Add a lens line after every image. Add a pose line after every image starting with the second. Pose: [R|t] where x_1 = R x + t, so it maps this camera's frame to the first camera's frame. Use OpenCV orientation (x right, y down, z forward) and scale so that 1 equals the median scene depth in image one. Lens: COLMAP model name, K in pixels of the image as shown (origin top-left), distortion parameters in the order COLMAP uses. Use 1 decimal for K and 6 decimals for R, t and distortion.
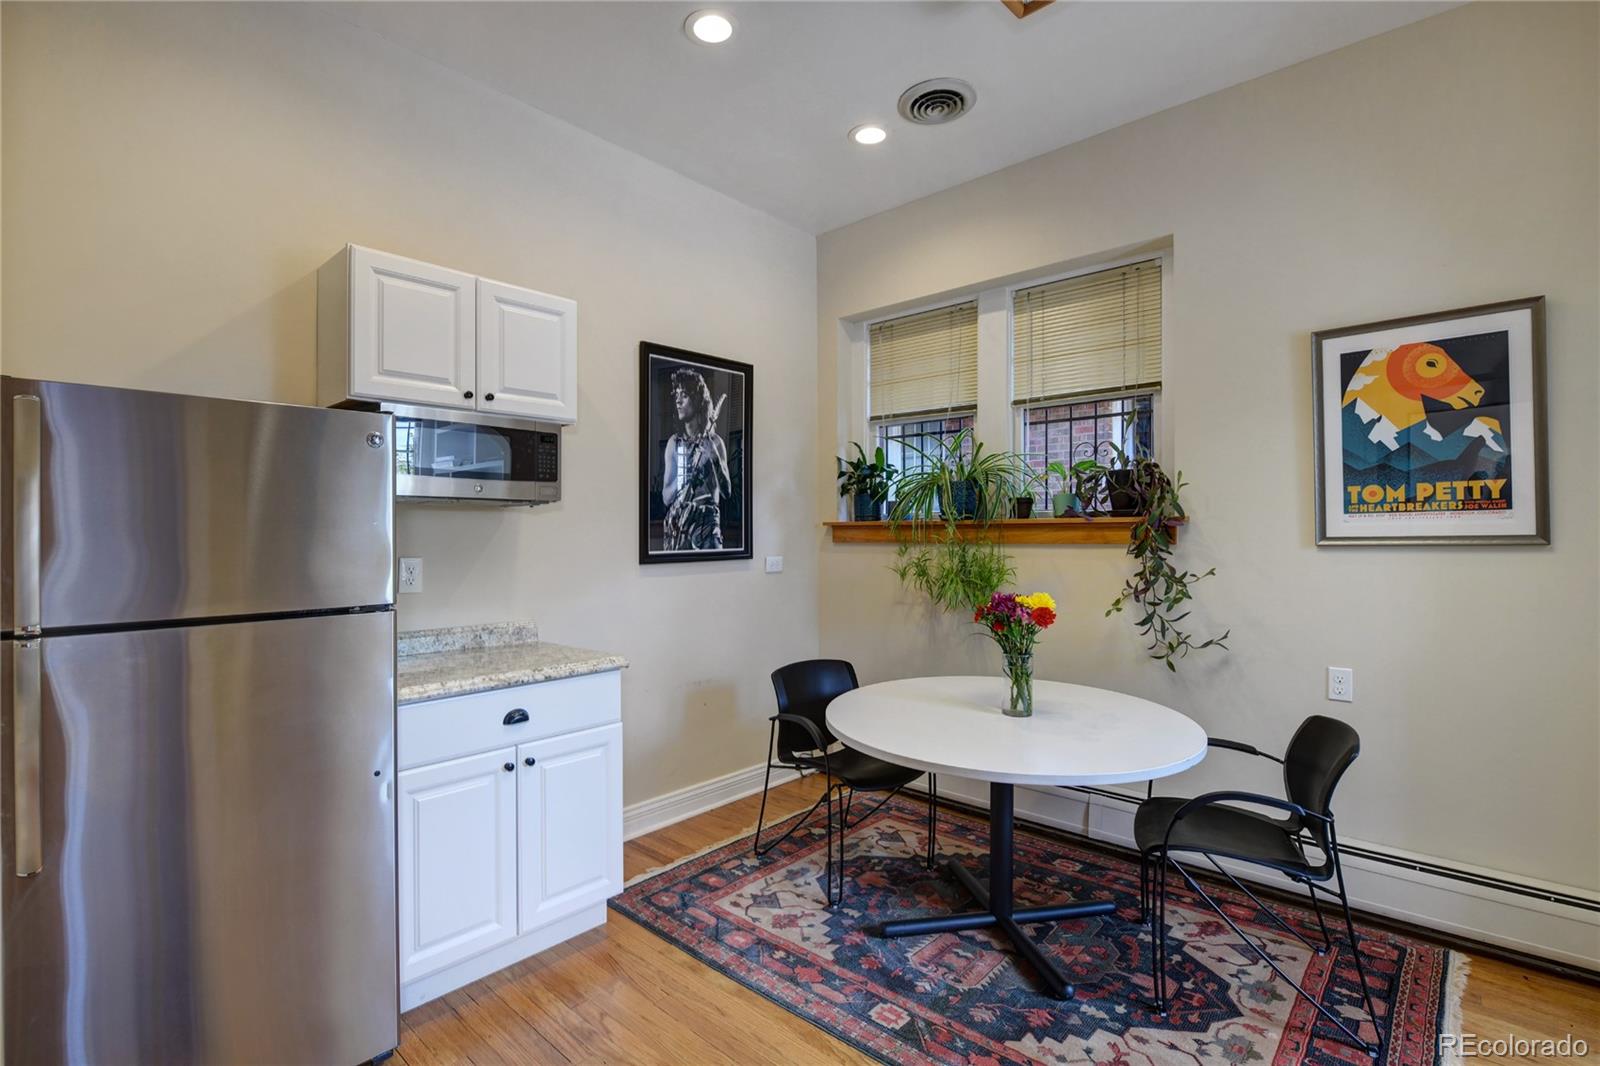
lens RADIAL K [[746.8, 0, 804.0], [0, 746.8, 512.1], [0, 0, 1]] dist [0.000464, -0.000038]
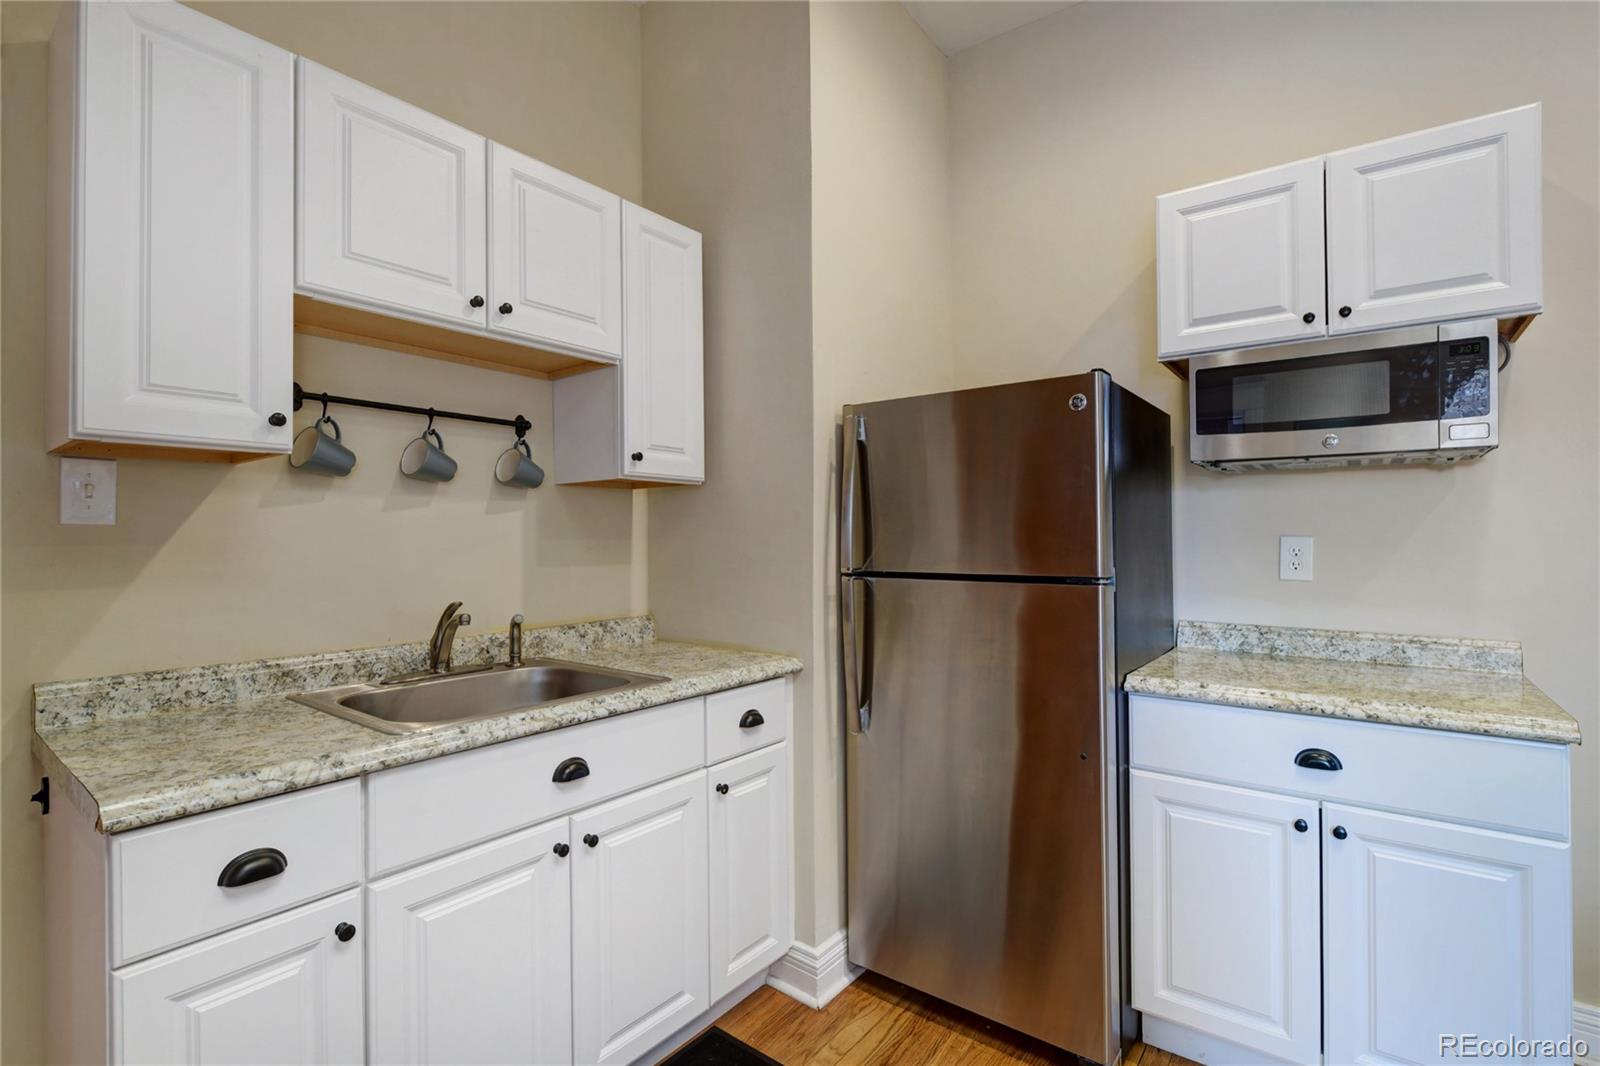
lens RADIAL K [[742.5, 0, 804.4], [0, 742.5, 520.2], [0, 0, 1]] dist [-0.003333, -0.000864]
pose [[0.093654, -0.016330, -0.995471, 0.231139], [0.030170, 0.999453, -0.013557, 0.038954], [0.995148, -0.028764, 0.094095, 0.403388]]
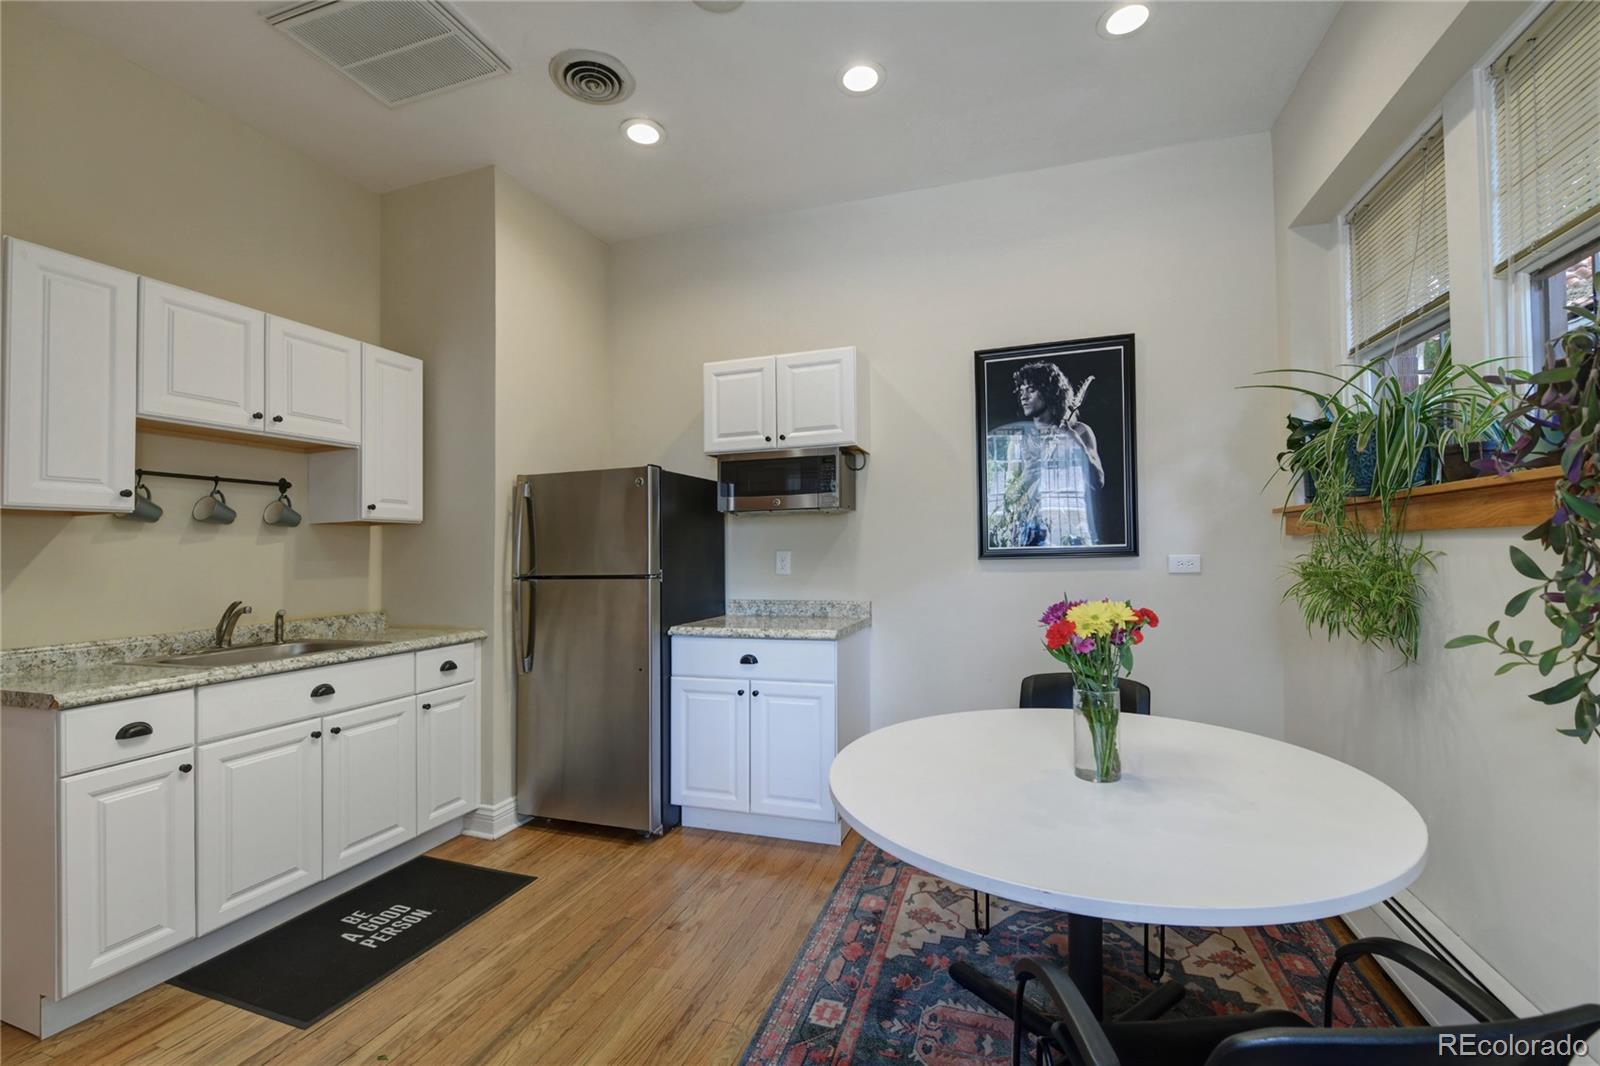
lens RADIAL K [[679.1, 0, 807.0], [0, 679.1, 516.2], [0, 0, 1]] dist [-0.001254, -0.004439]
pose [[0.408227, -0.048237, -0.911605, 0.756362], [0.043052, 0.998509, -0.033556, 0.040488], [0.911865, -0.025548, 0.409695, 0.500501]]
